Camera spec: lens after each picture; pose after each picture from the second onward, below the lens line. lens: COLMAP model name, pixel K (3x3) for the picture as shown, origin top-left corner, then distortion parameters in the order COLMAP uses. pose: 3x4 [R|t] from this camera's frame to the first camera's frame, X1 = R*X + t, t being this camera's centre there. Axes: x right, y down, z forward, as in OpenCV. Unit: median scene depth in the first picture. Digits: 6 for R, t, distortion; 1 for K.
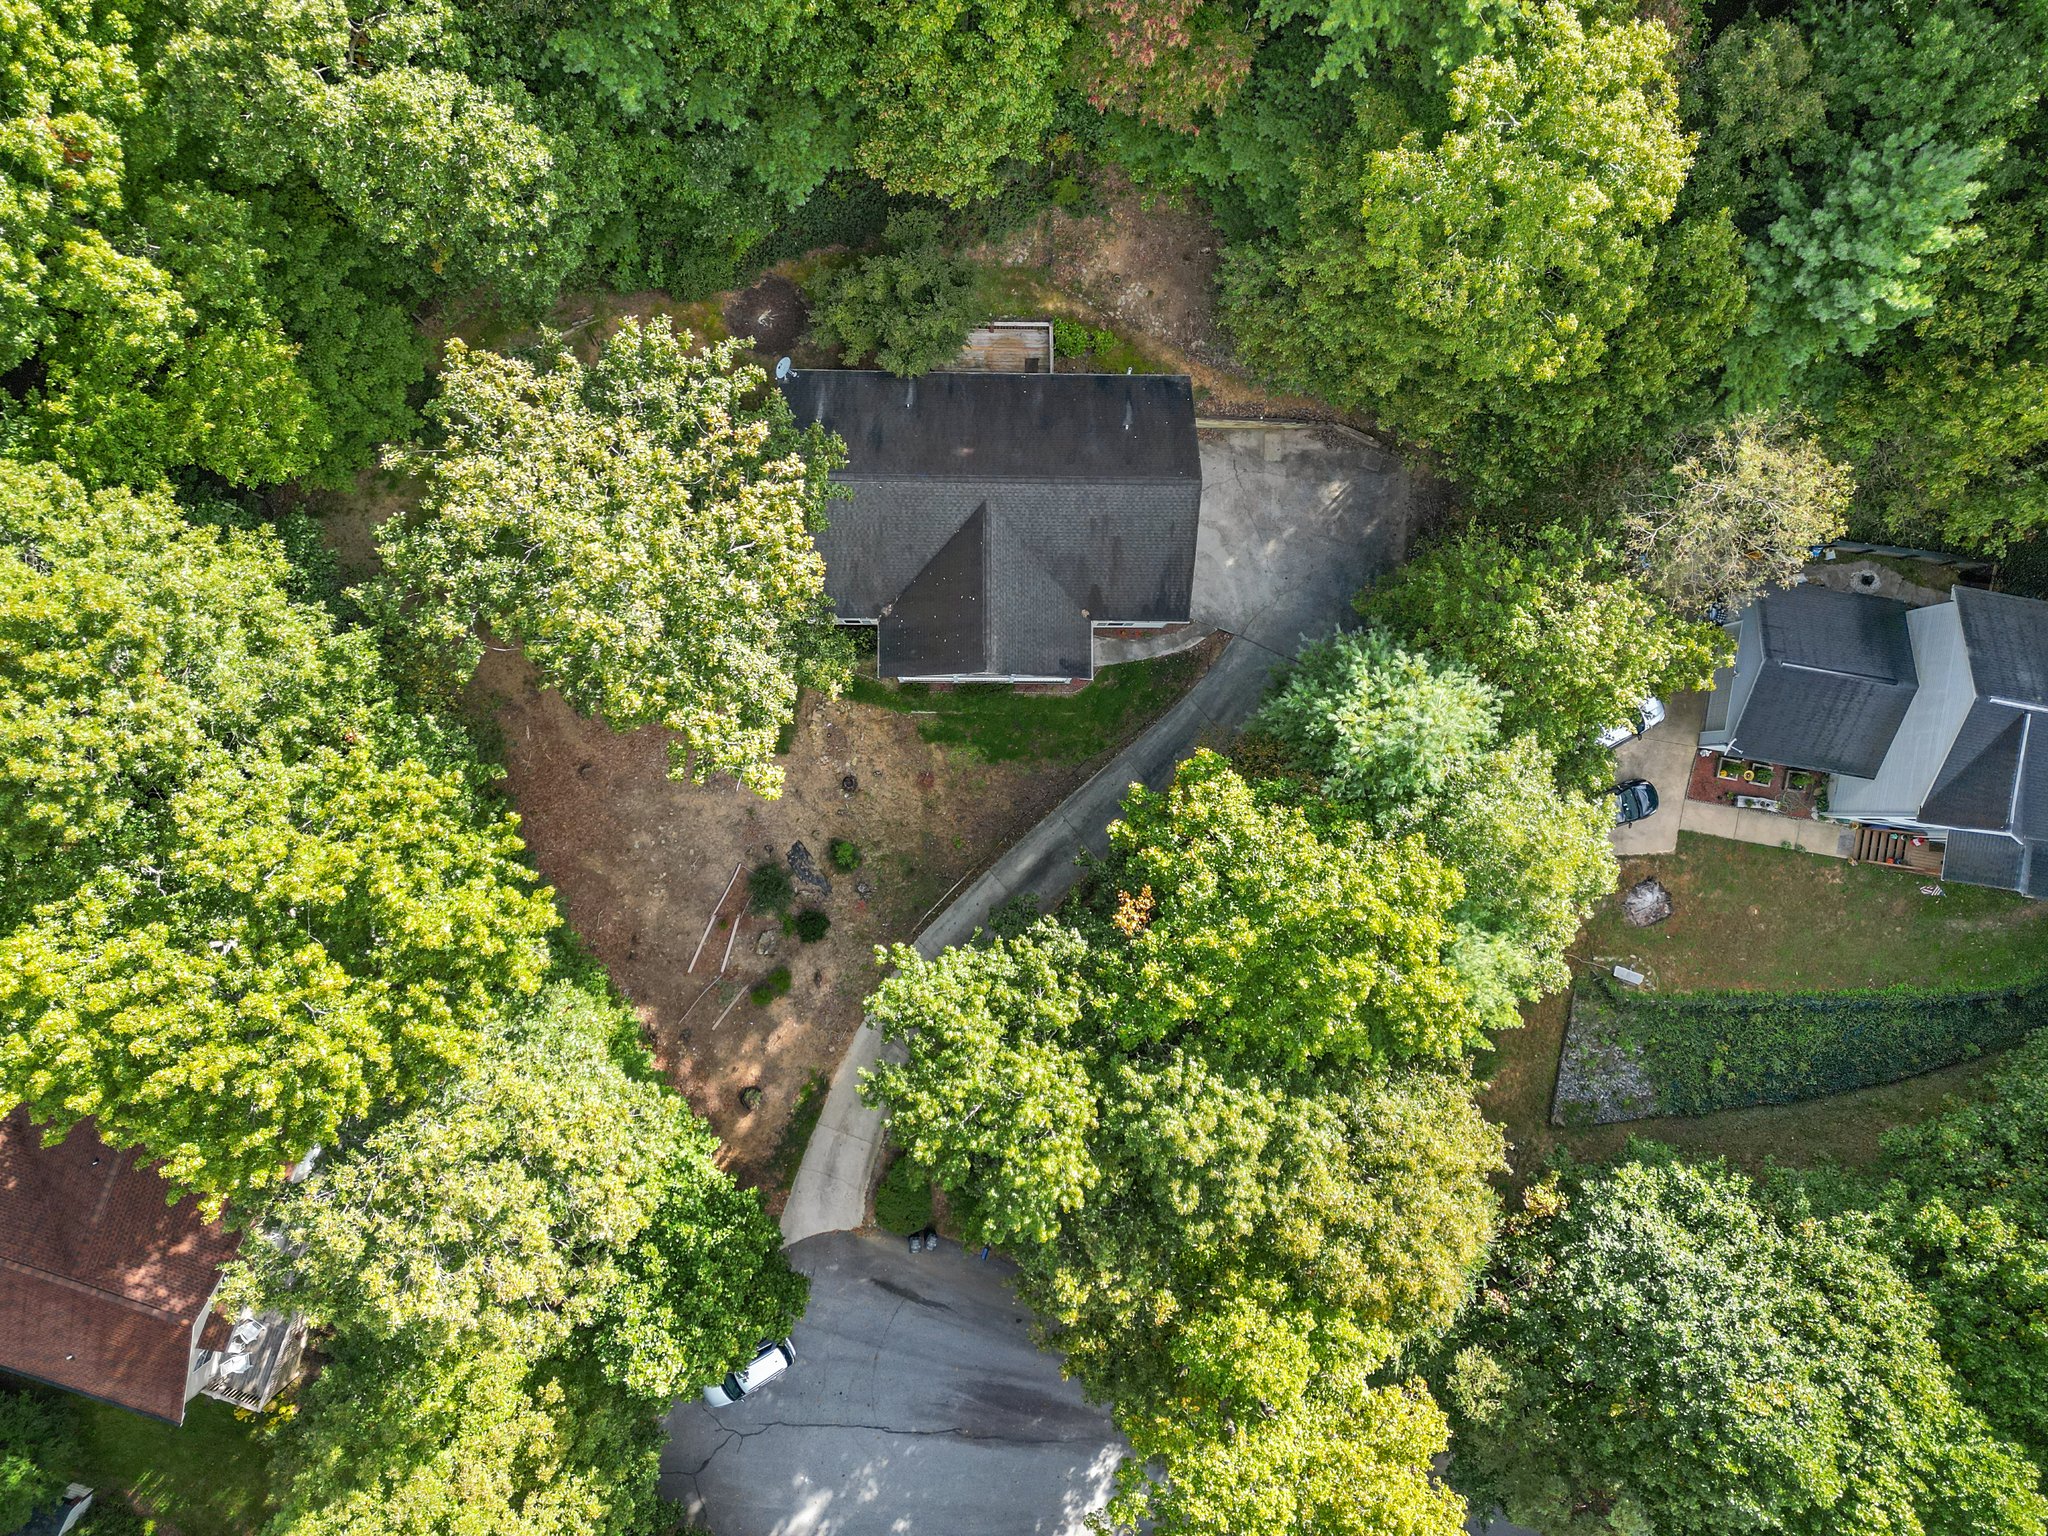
lens RADIAL K [[1441.4, 0, 1025.5], [0, 1441.4, 769.8], [0, 0, 1]] dist [0.076563, -0.065384]
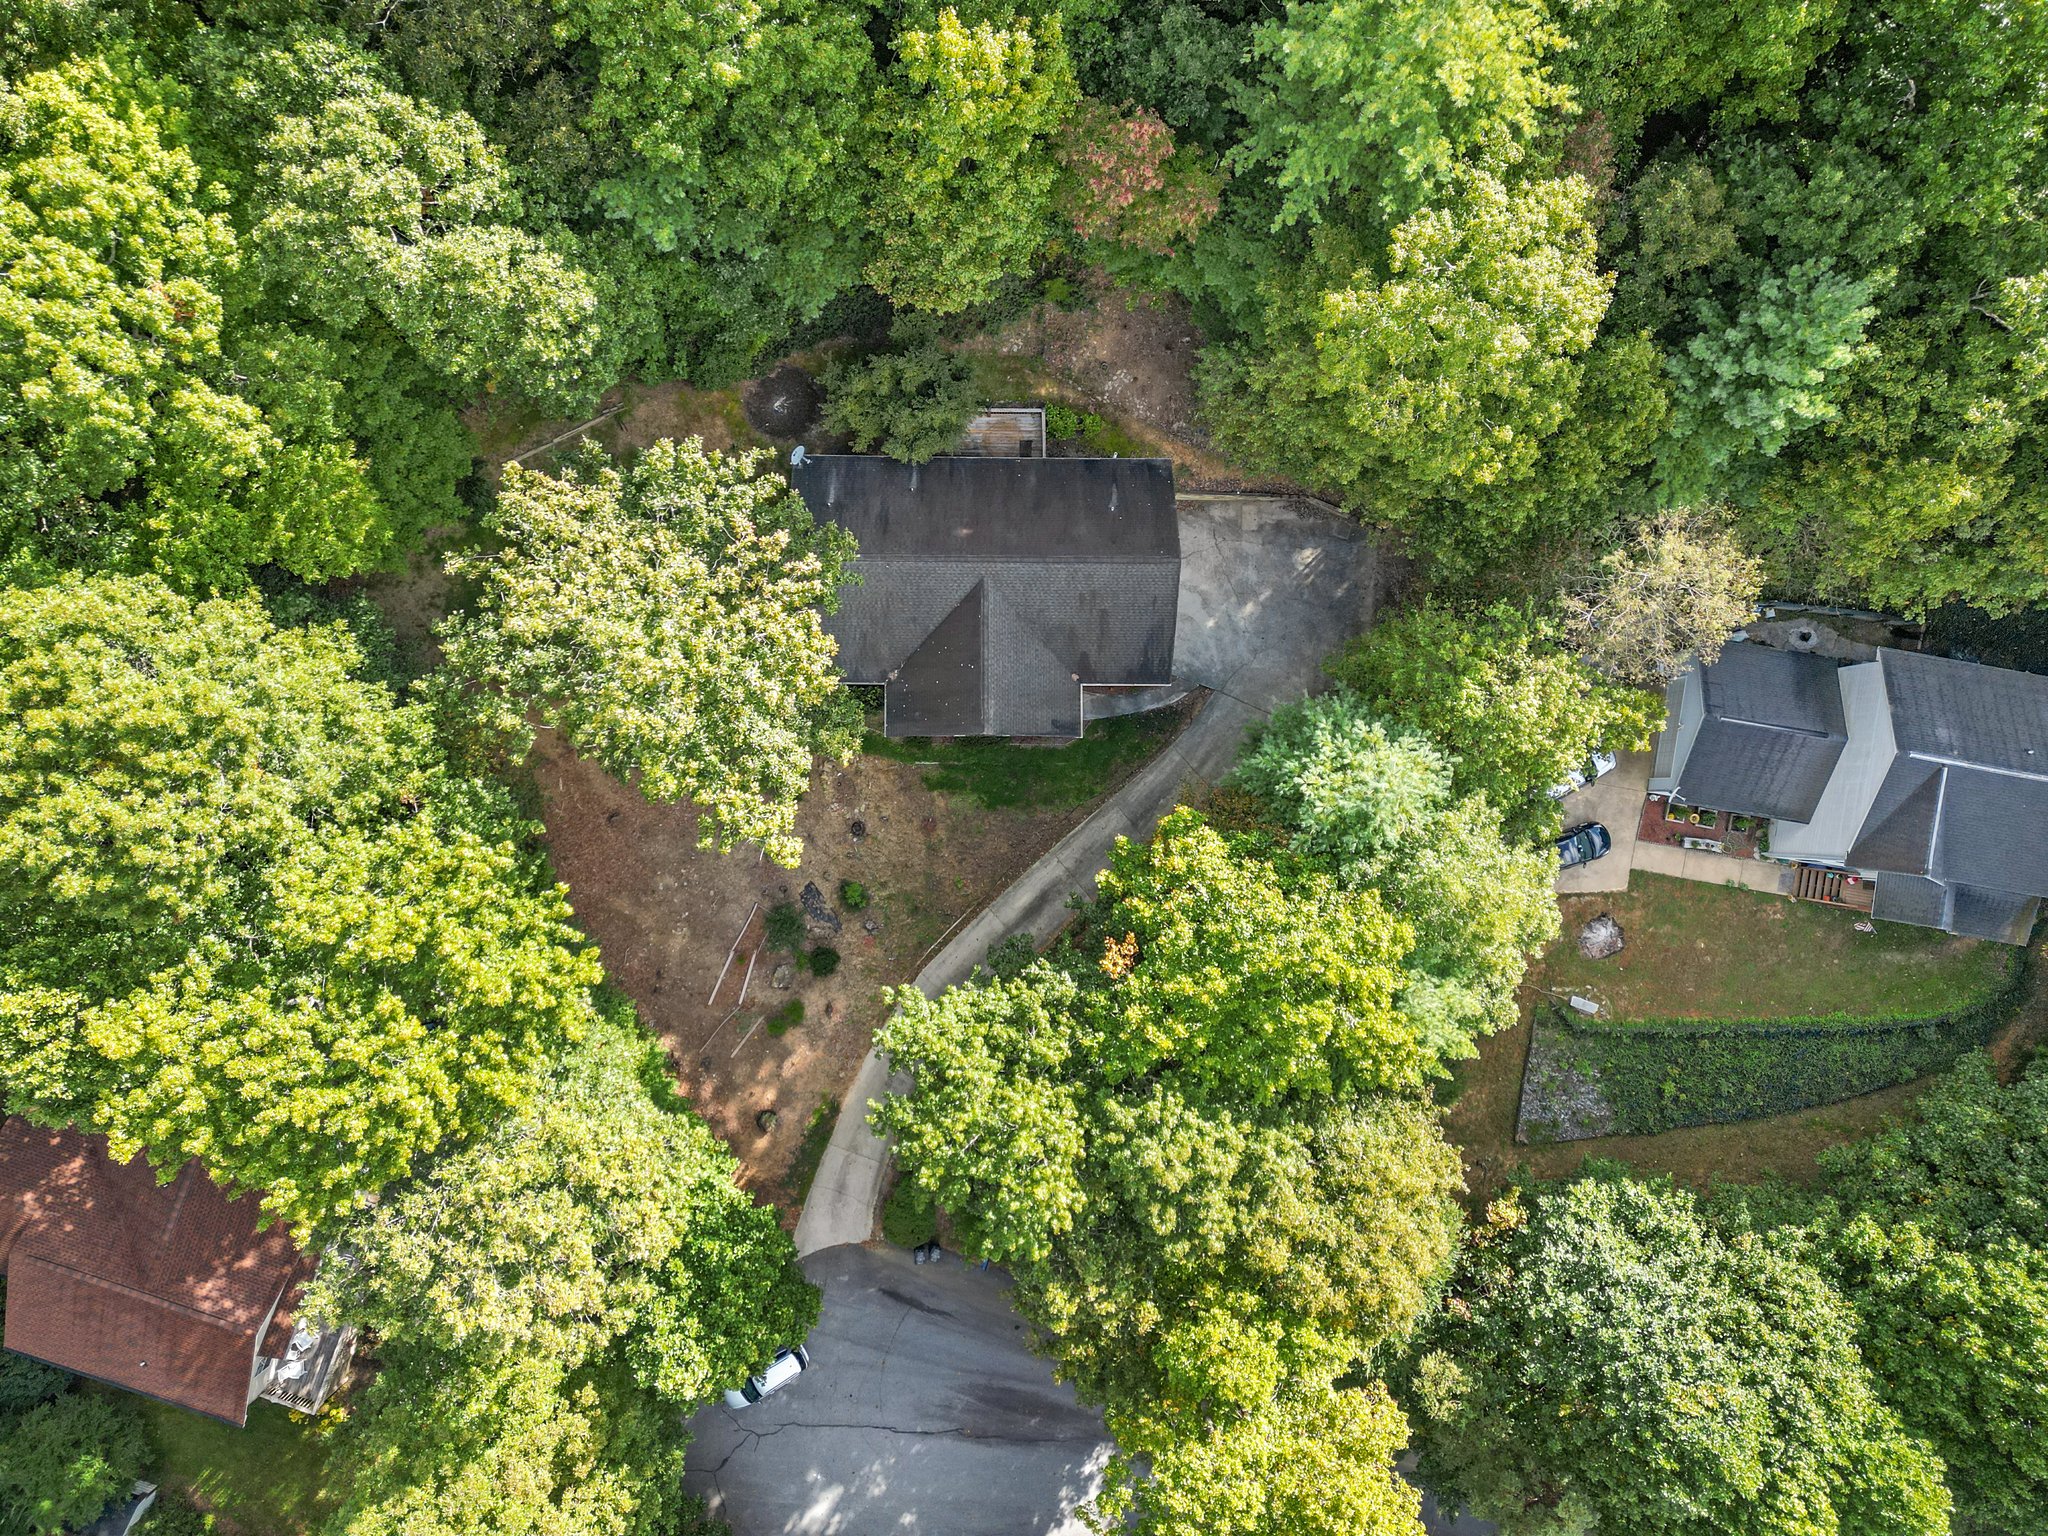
lens RADIAL K [[1430.0, 0, 1025.2], [0, 1430.0, 774.6], [0, 0, 1]] dist [0.085602, -0.080812]
pose [[0.999996, -0.002352, -0.001372, 0.005986], [0.002353, 0.999997, 0.000387, -0.042690], [0.001371, -0.000391, 0.999999, -0.094530]]
